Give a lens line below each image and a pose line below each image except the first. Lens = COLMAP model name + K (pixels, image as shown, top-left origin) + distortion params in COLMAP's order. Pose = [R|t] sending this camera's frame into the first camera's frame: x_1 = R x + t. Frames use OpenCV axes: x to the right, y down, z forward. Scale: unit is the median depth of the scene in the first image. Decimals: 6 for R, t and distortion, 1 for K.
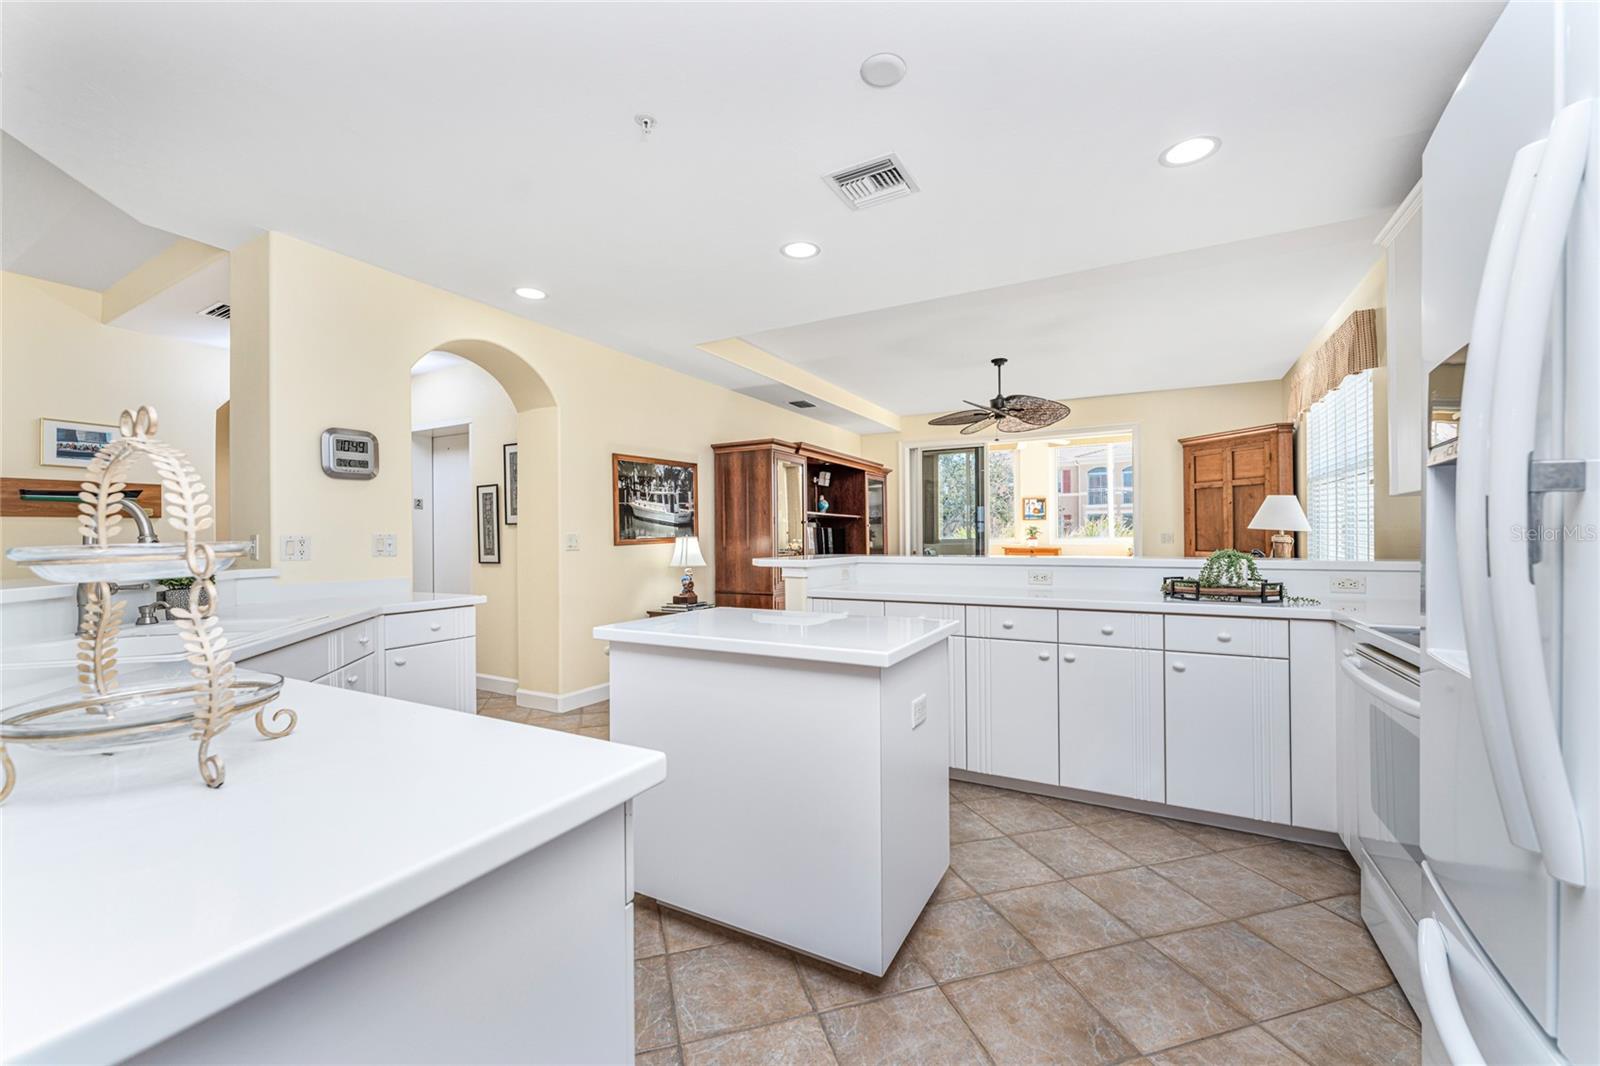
lens RADIAL K [[650.1, 0, 799.3], [0, 650.1, 538.5], [0, 0, 1]] dist [0.001941, 0.000335]
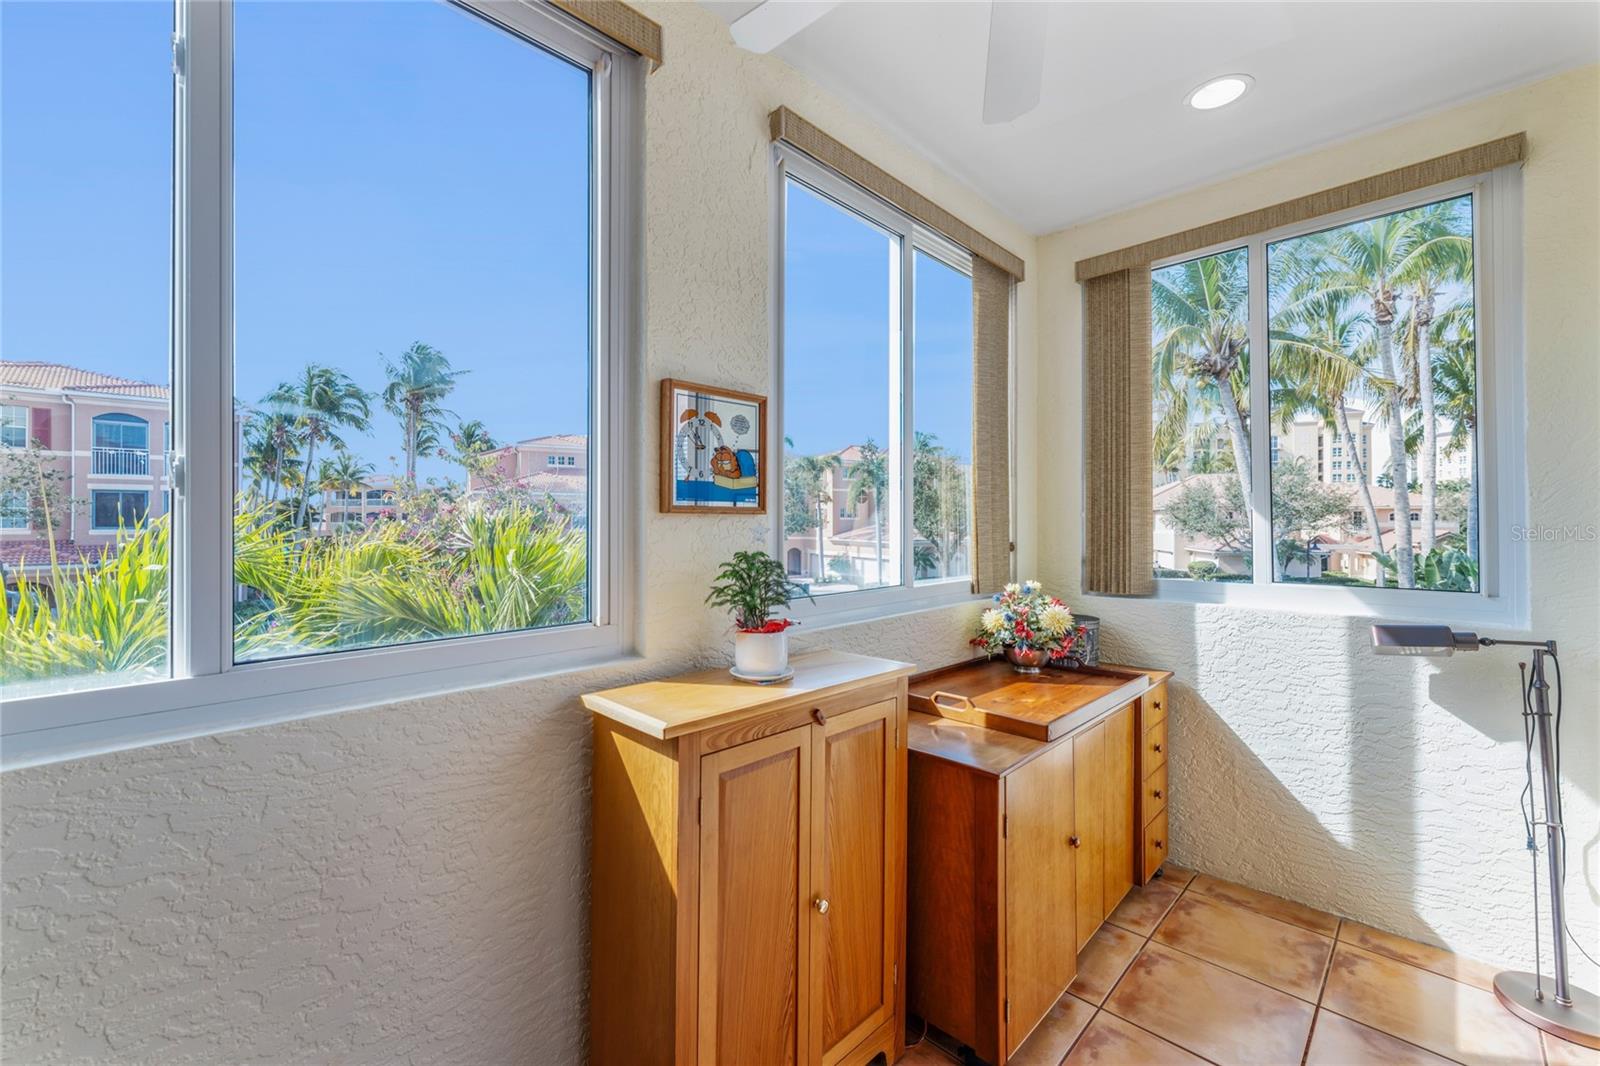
lens RADIAL K [[656.9, 0, 803.8], [0, 656.9, 524.9], [0, 0, 1]] dist [0.000569, 0.000002]
pose [[0.270314, 0.002820, 0.962768, 0.329392], [-0.002522, 0.999994, -0.002221, -0.042089], [-0.962769, -0.001827, 0.270320, 1.558617]]
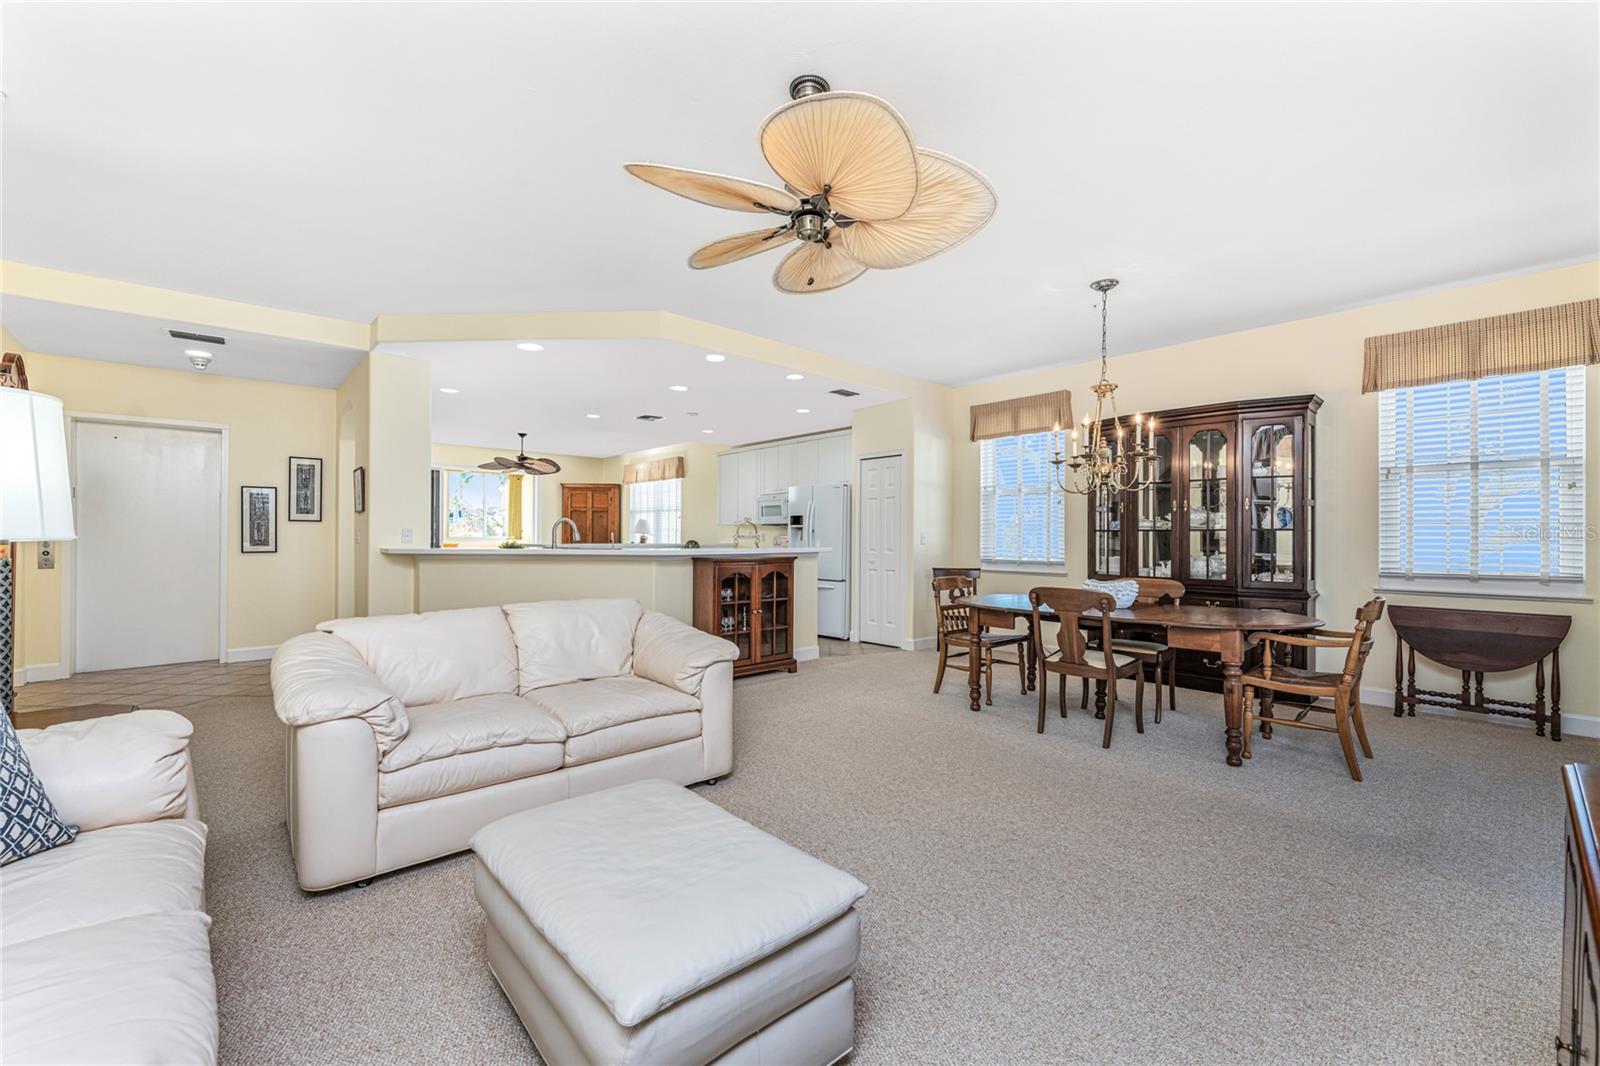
lens RADIAL K [[640.6, 0, 795.0], [0, 640.6, 529.8], [0, 0, 1]] dist [0.002044, 0.000189]
pose [[0.339735, 0.019902, 0.940311, -1.055800], [-0.005374, 0.999801, -0.019220, 0.011706], [-0.940506, 0.001476, 0.339774, -0.279990]]
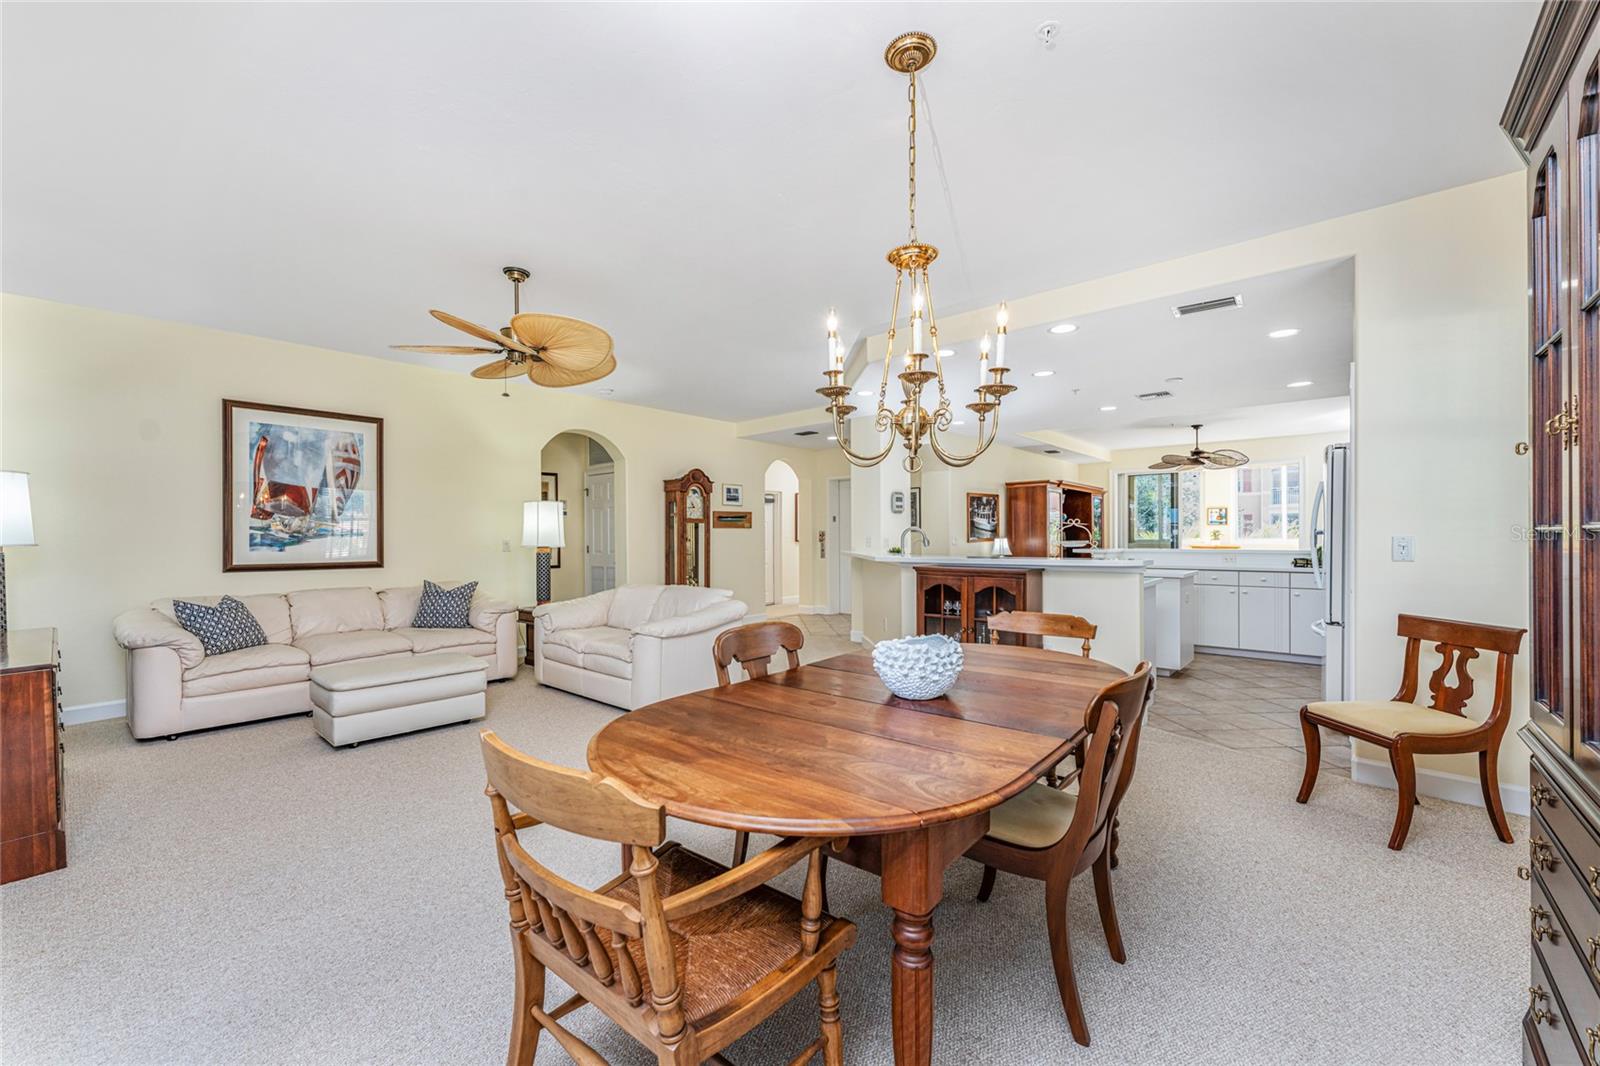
lens RADIAL K [[639.3, 0, 798.9], [0, 639.3, 538.5], [0, 0, 1]] dist [0.001684, -0.000111]
pose [[0.975588, 0.004416, -0.219564, -0.289393], [-0.003847, 0.999988, 0.003018, -0.003751], [0.219575, -0.002100, 0.975593, -0.716717]]
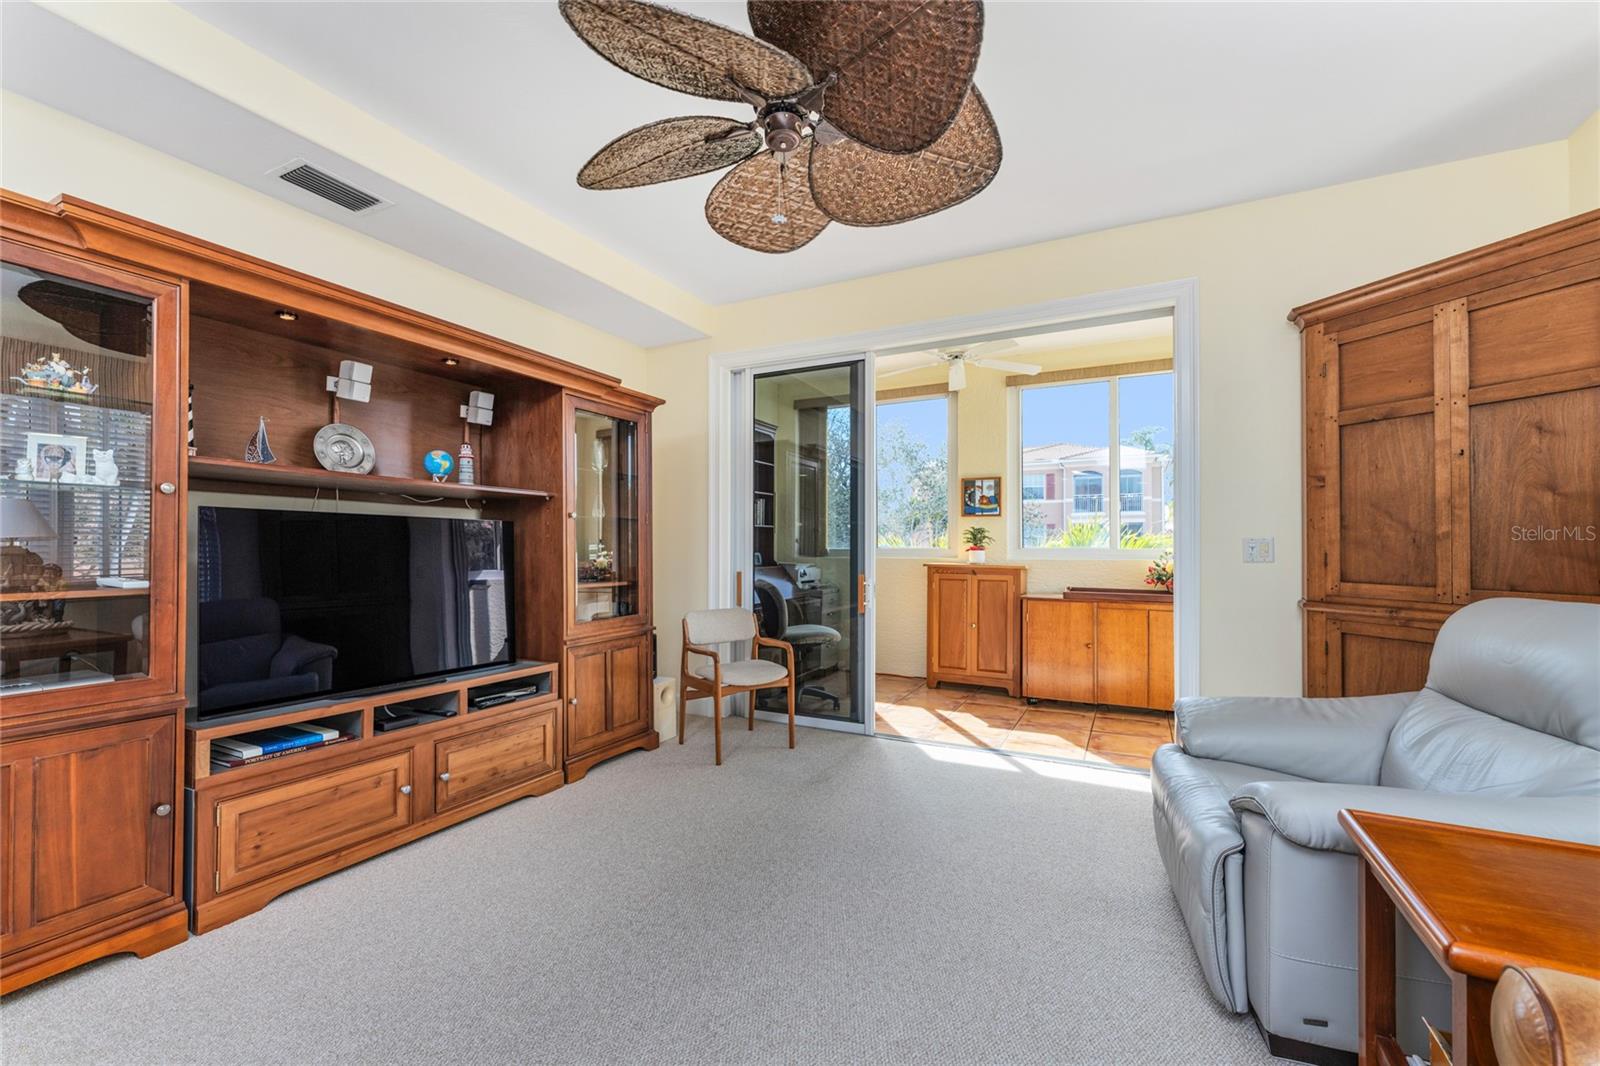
lens RADIAL K [[665.3, 0, 802.9], [0, 665.3, 543.7], [0, 0, 1]] dist [0.000709, 0.000095]
pose [[0.999486, 0.006830, 0.031318, 0.313614], [-0.006592, 0.999949, -0.007694, 0.001749], [-0.031369, 0.007483, 0.999480, 0.706609]]
